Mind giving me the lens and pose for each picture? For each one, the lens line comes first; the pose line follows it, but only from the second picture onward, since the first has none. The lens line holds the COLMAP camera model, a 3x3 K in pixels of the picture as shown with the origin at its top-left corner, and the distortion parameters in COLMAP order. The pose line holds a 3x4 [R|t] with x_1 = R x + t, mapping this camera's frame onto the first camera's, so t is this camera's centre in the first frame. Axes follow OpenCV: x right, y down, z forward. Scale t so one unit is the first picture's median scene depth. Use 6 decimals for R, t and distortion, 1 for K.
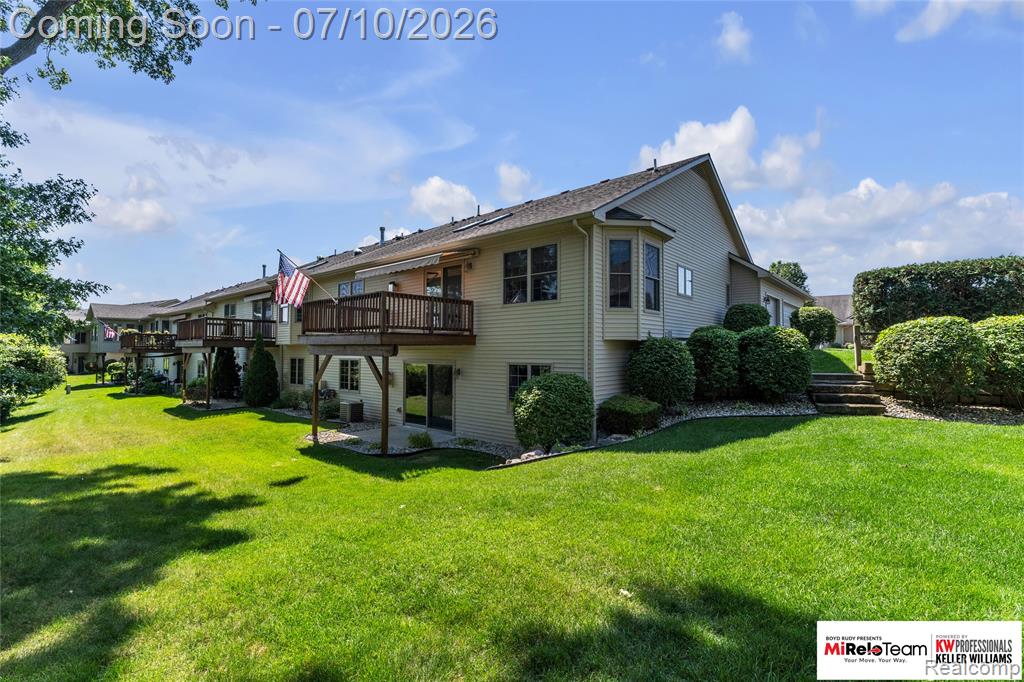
lens RADIAL K [[471.2, 0, 536.3], [0, 471.2, 332.3], [0, 0, 1]] dist [-0.021678, -0.000625]
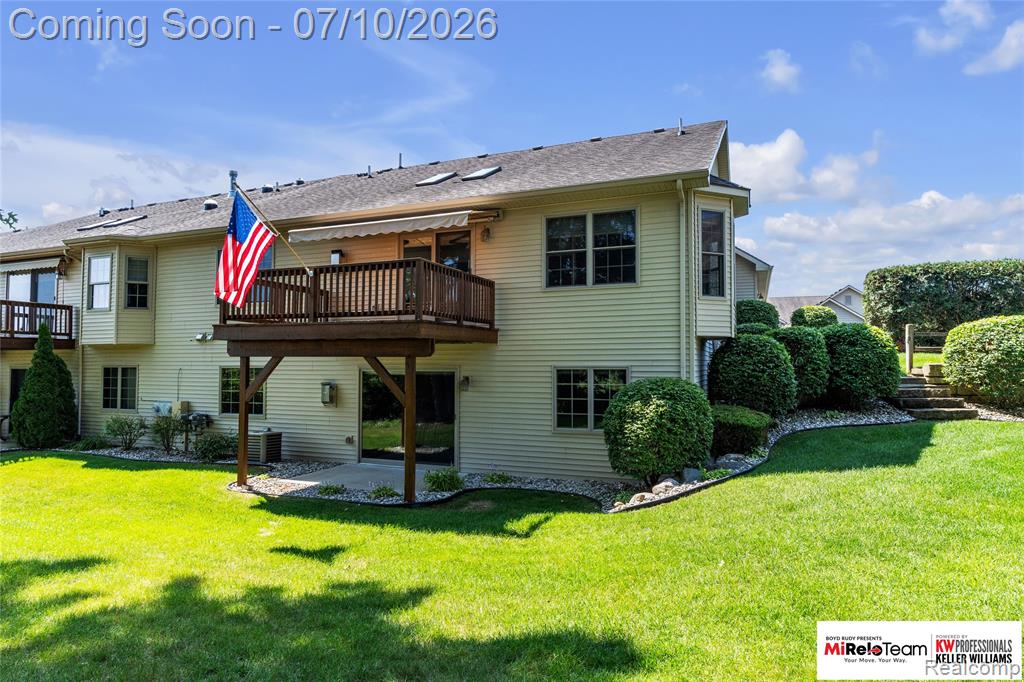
lens RADIAL K [[602.5, 0, 519.7], [0, 602.5, 338.3], [0, 0, 1]] dist [-0.013978, -0.001636]
pose [[0.945625, 0.011433, 0.325059, -0.411823], [-0.010579, 0.999934, -0.004393, 0.024215], [-0.325088, 0.000715, 0.945683, 0.126018]]
